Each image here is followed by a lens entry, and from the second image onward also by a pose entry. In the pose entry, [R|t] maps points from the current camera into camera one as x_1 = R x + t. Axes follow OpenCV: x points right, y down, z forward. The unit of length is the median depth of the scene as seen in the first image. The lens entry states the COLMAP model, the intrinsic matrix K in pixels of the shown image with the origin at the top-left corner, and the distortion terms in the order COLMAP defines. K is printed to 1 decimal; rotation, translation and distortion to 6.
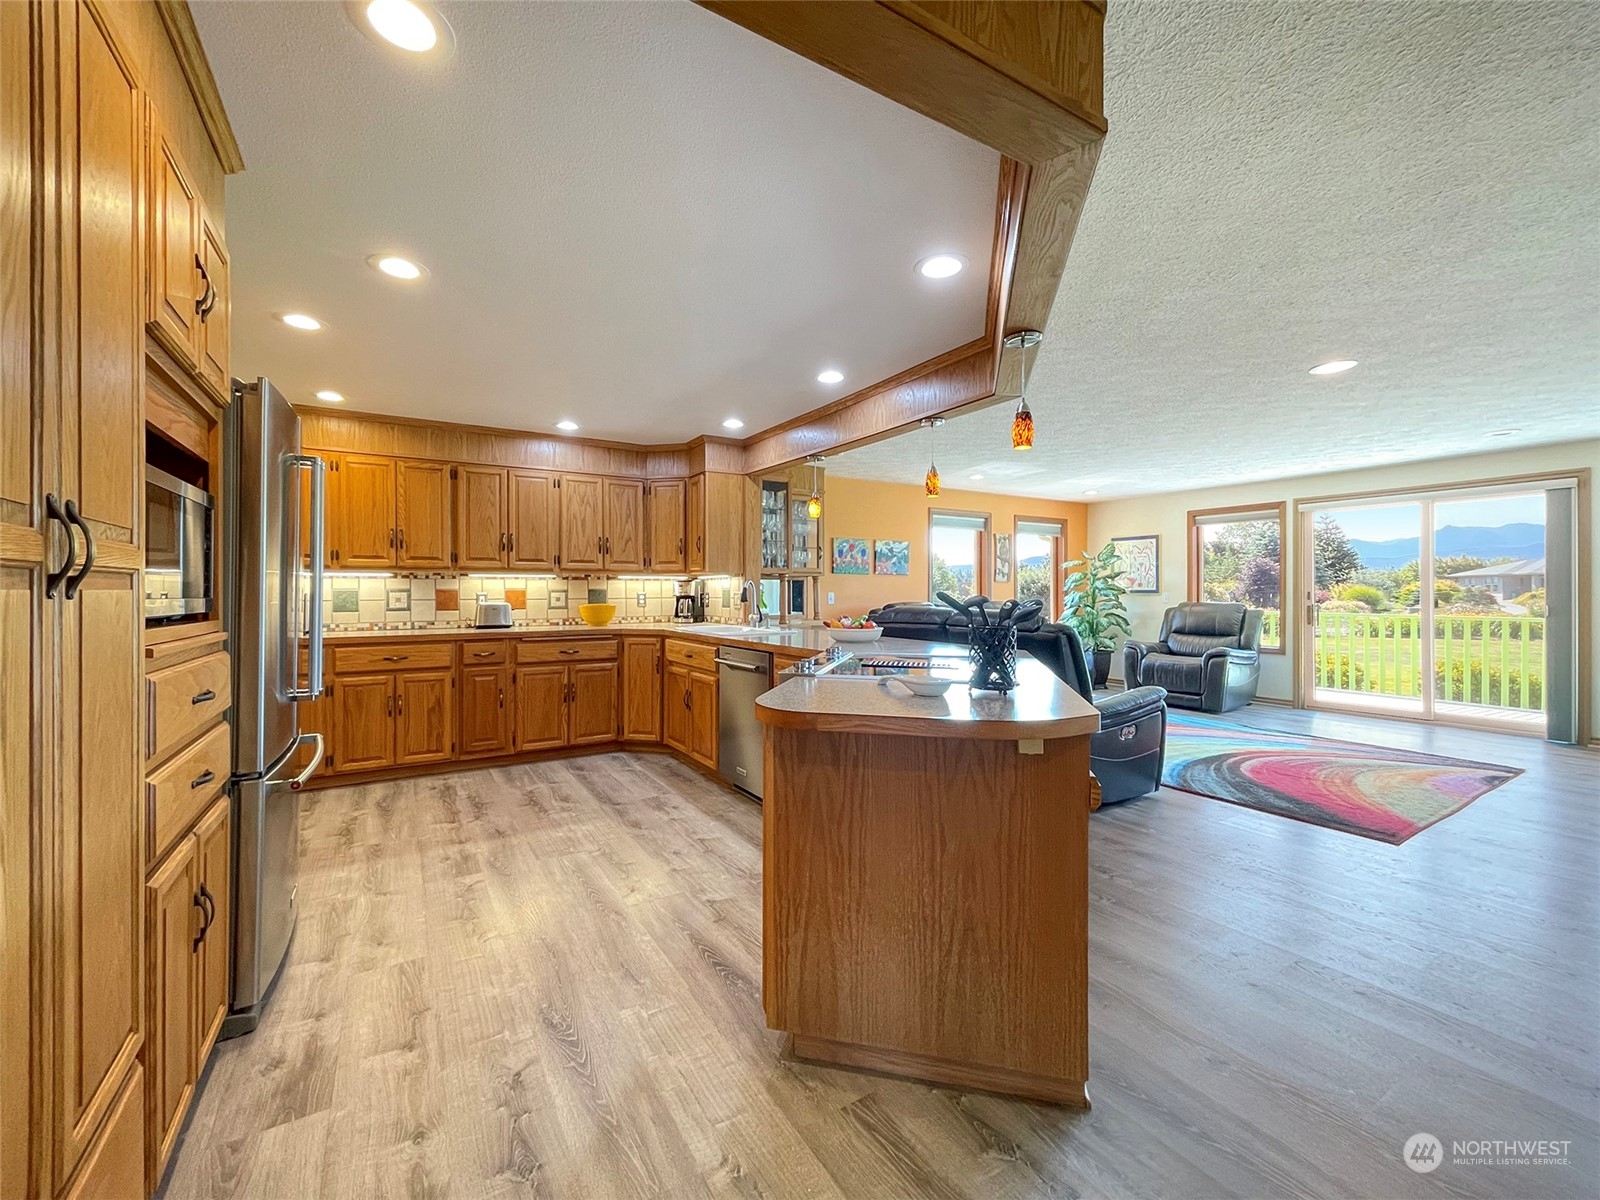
lens RADIAL K [[659.3, 0, 794.5], [0, 659.3, 590.1], [0, 0, 1]] dist [0.012001, -0.000046]
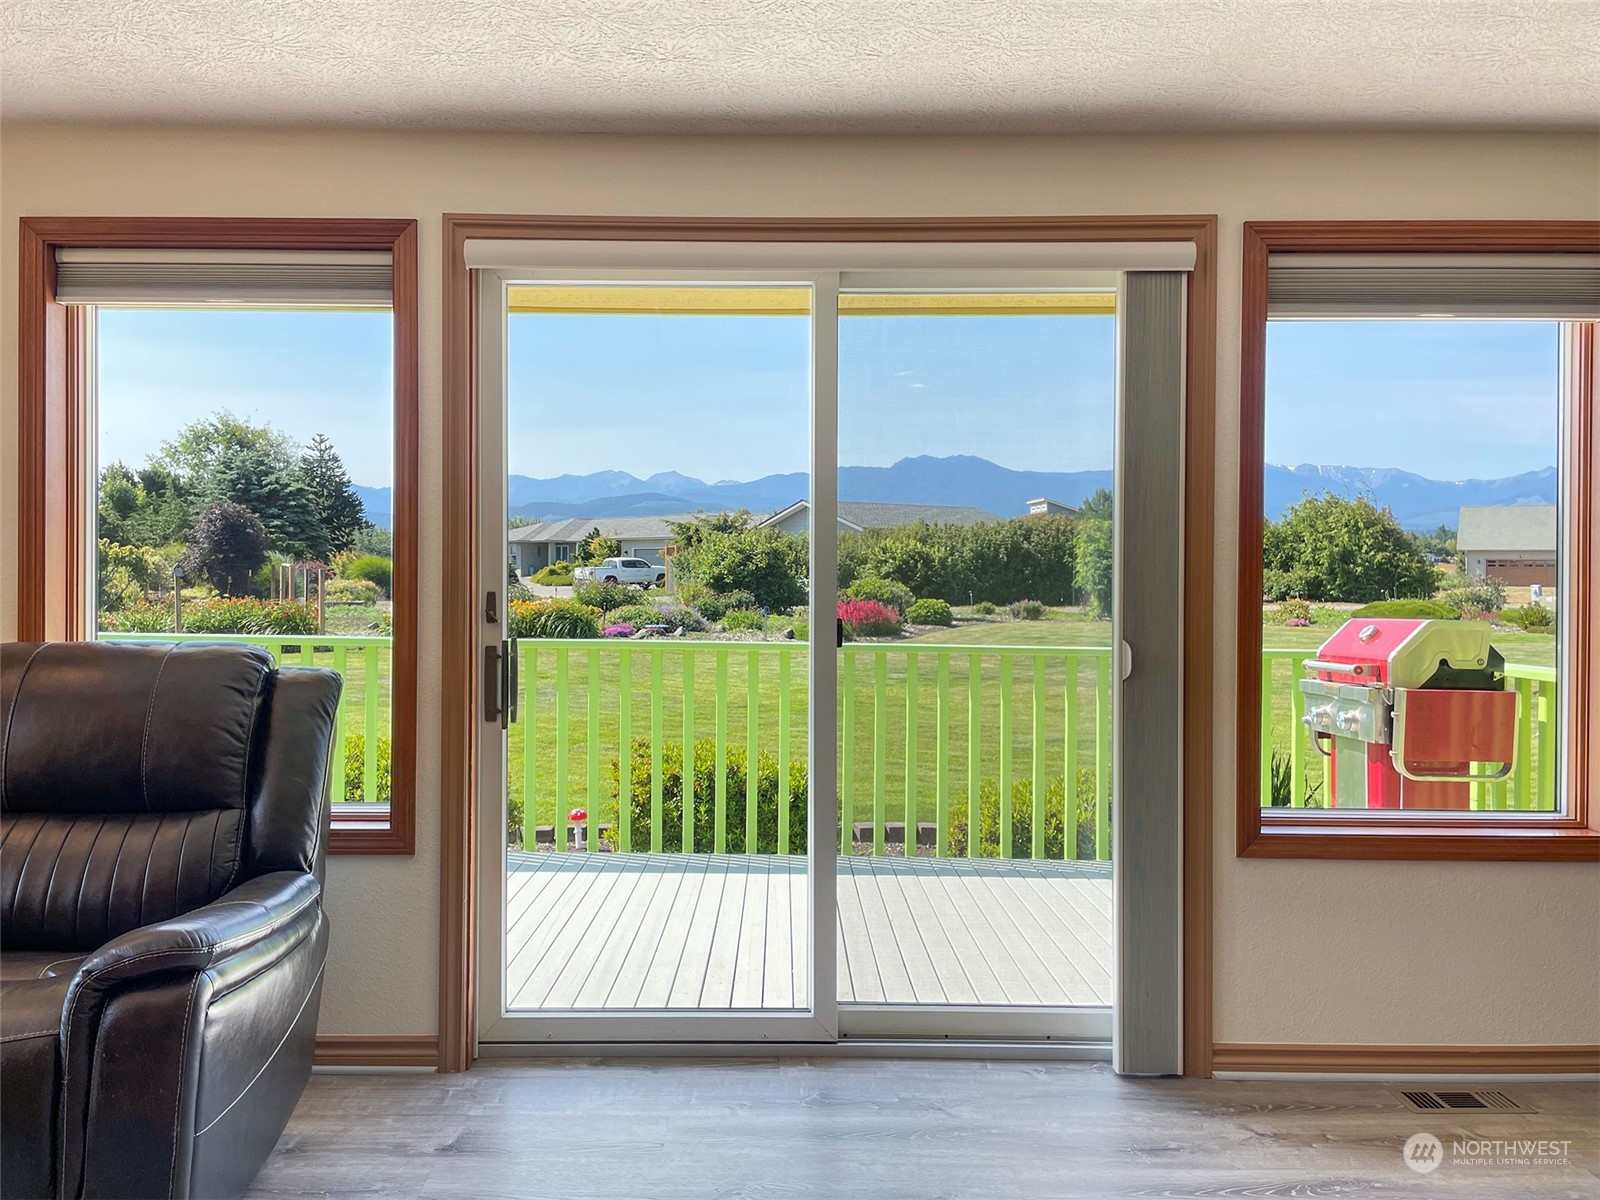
lens RADIAL K [[1243.2, 0, 756.6], [0, 1243.2, 574.0], [0, 0, 1]] dist [0.079703, -0.097450]
pose [[0.526134, -0.001690, 0.850400, 0.644963], [-0.009419, 0.999925, 0.007815, -0.014811], [-0.850350, -0.012122, 0.526078, 1.009454]]
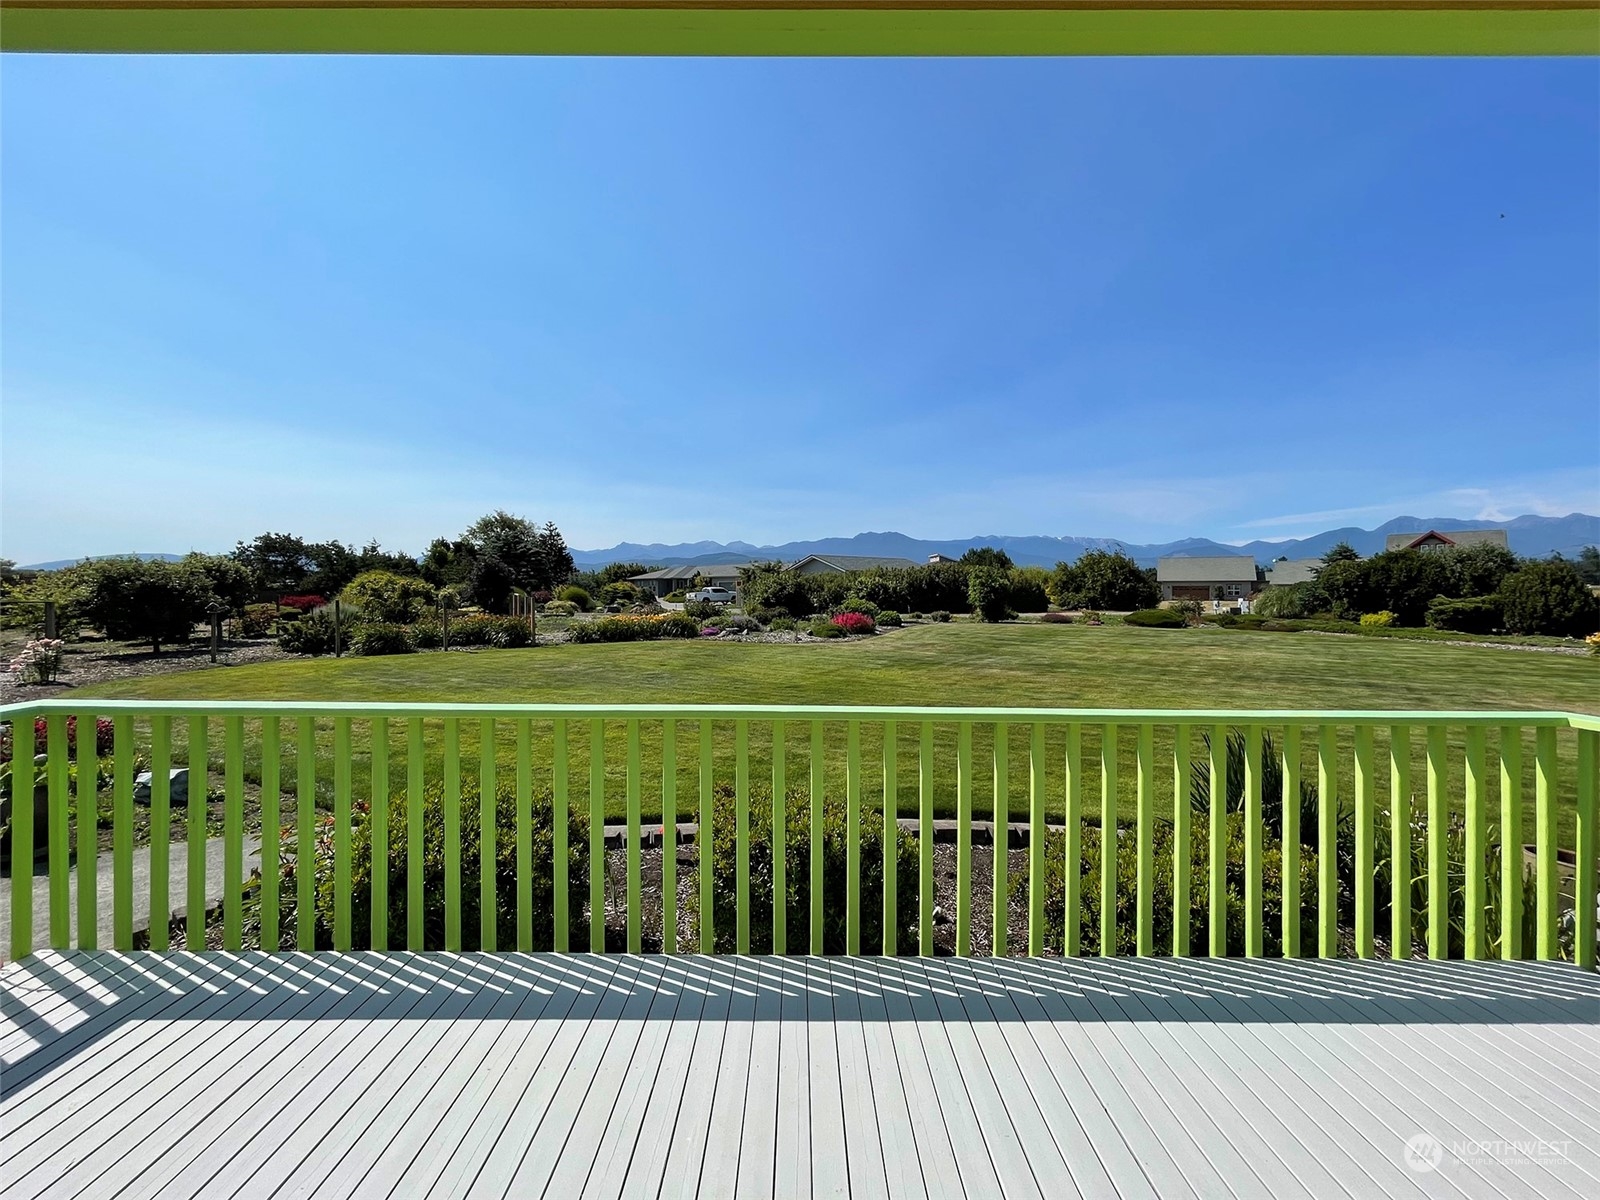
lens RADIAL K [[652.3, 0, 792.5], [0, 652.3, 588.3], [0, 0, 1]] dist [-0.000631, 0.000261]
pose [[0.514404, 0.003291, 0.857542, 1.218241], [-0.003696, 0.999992, -0.001621, -0.042242], [-0.857540, -0.002336, 0.514412, 1.443439]]
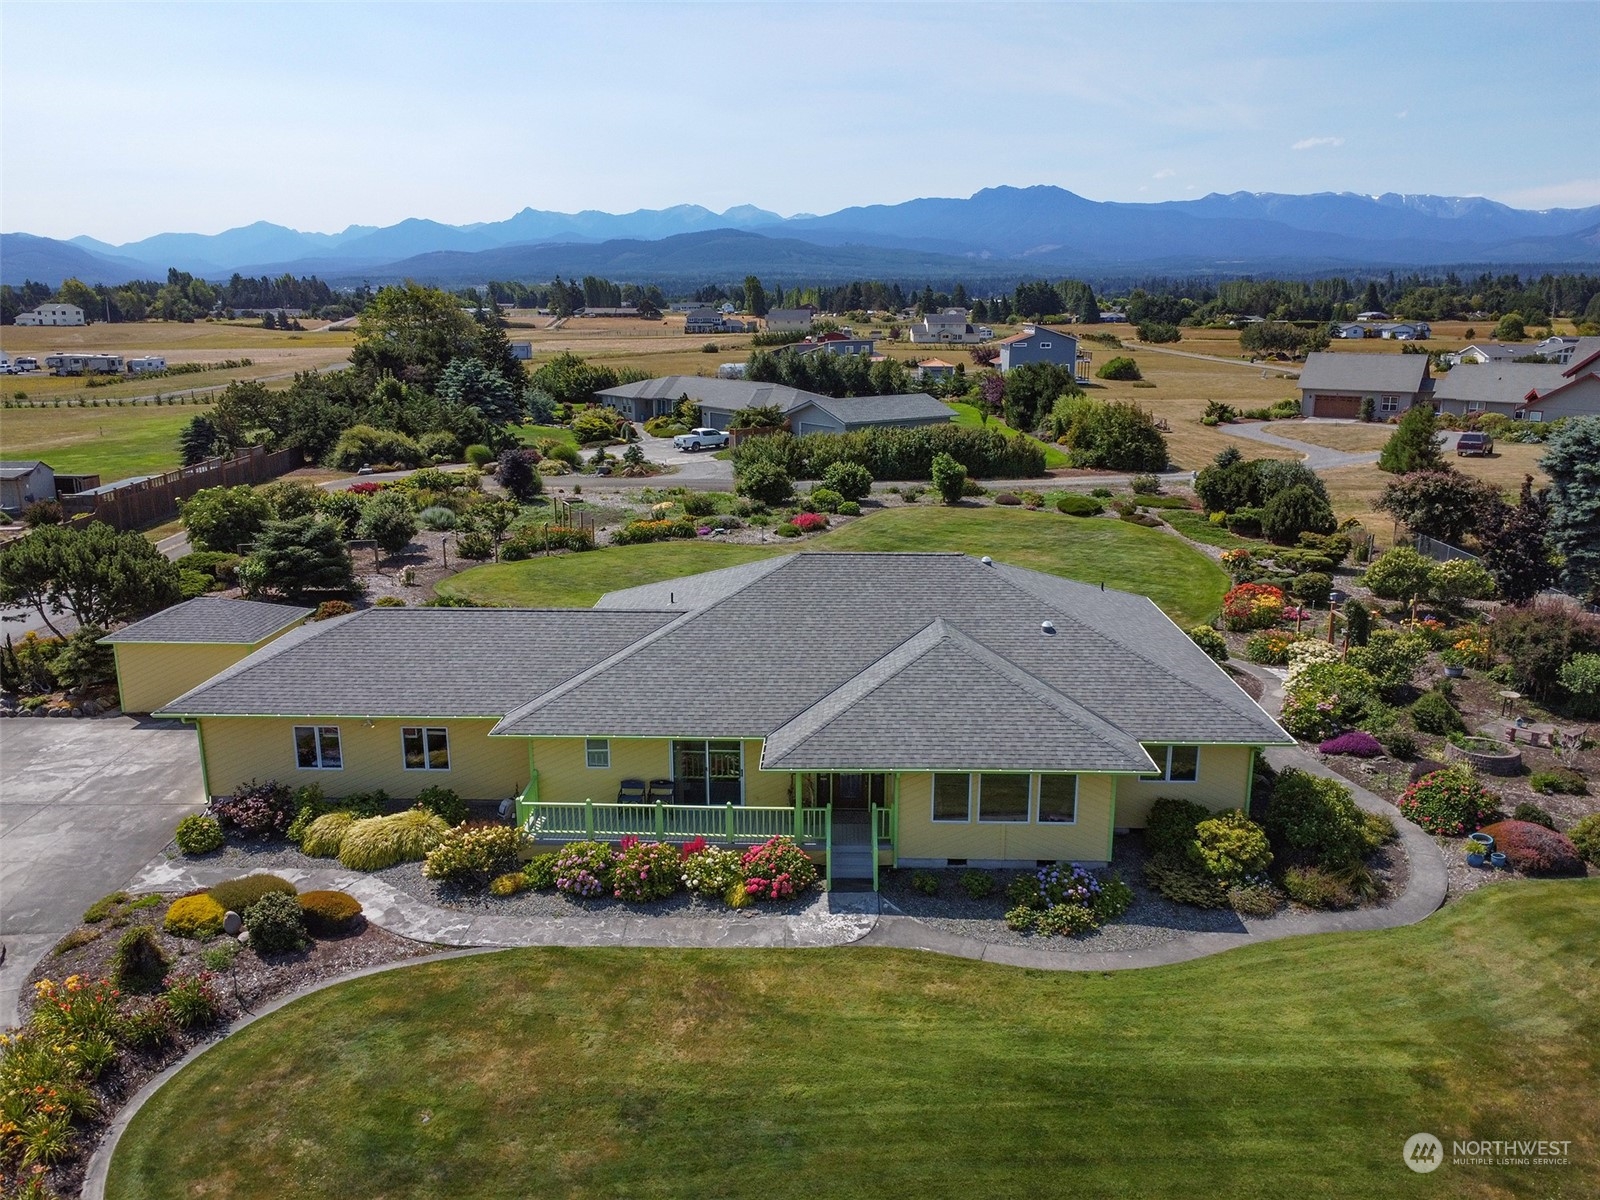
lens RADIAL K [[1207.2, 0, 800.0], [0, 1207.2, 600.0], [0, 0, 1]] dist [0.004731, -0.006523]
pose [[0.548897, -0.200806, 0.811412, -6.172581], [-0.002170, 0.970371, 0.241612, -2.553711], [-0.835887, -0.134380, 0.532198, -4.271500]]
